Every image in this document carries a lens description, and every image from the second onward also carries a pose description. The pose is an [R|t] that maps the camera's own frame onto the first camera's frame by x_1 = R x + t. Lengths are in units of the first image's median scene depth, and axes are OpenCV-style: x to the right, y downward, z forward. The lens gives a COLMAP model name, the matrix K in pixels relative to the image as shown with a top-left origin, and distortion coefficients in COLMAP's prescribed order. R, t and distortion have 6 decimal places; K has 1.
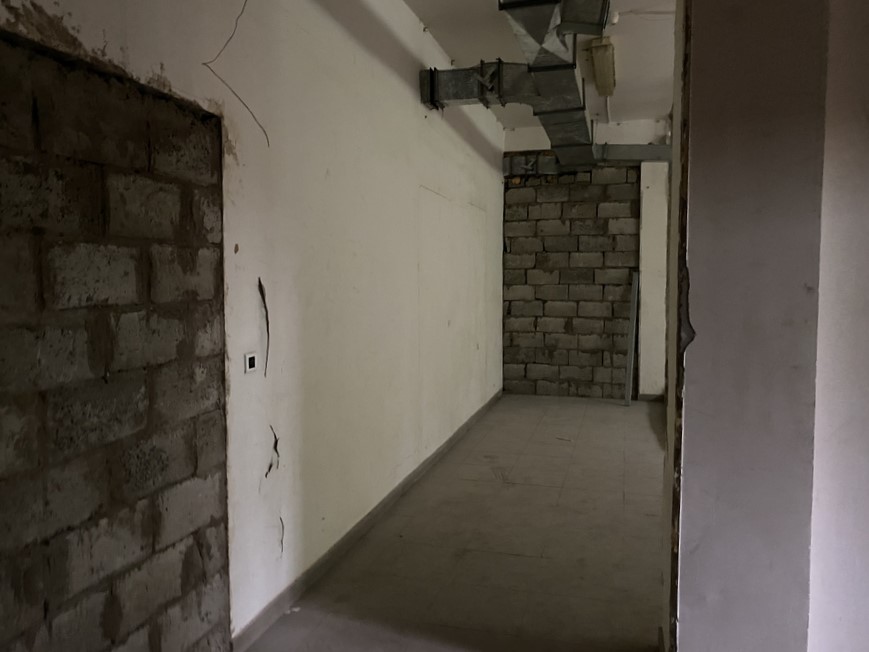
lens RADIAL K [[688.8, 0, 434.5], [0, 688.8, 326.0], [0, 0, 1]] dist [0.068868, 0.002777]
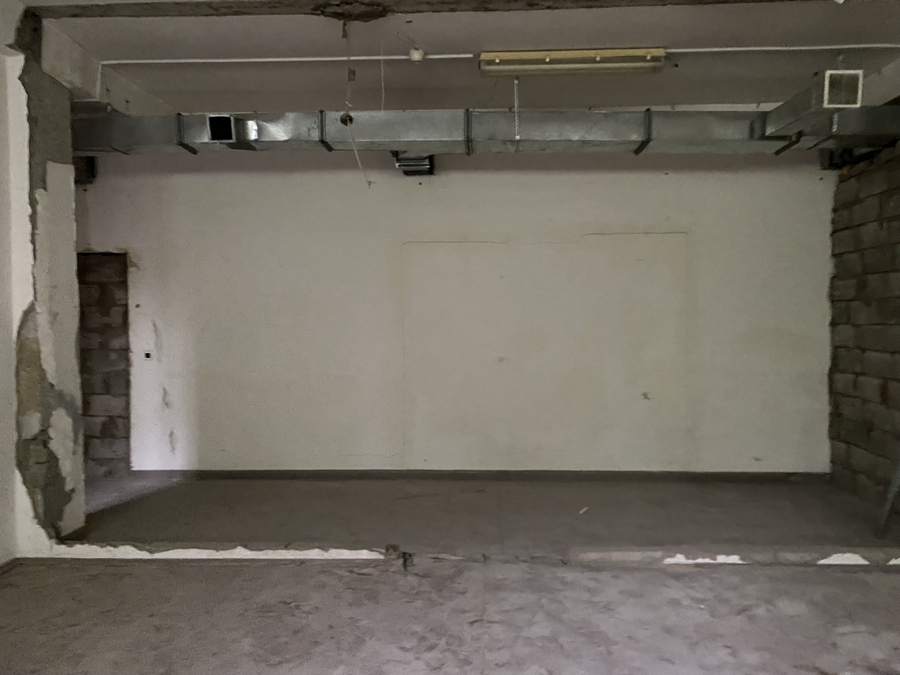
lens RADIAL K [[713.4, 0, 450.0], [0, 713.4, 337.5], [0, 0, 1]] dist [0.068868, 0.002777]
pose [[0.207530, 0.038253, -0.977481, 2.412460], [-0.060597, 0.997819, 0.026183, -0.137080], [0.976350, 0.053799, 0.209395, 1.575034]]
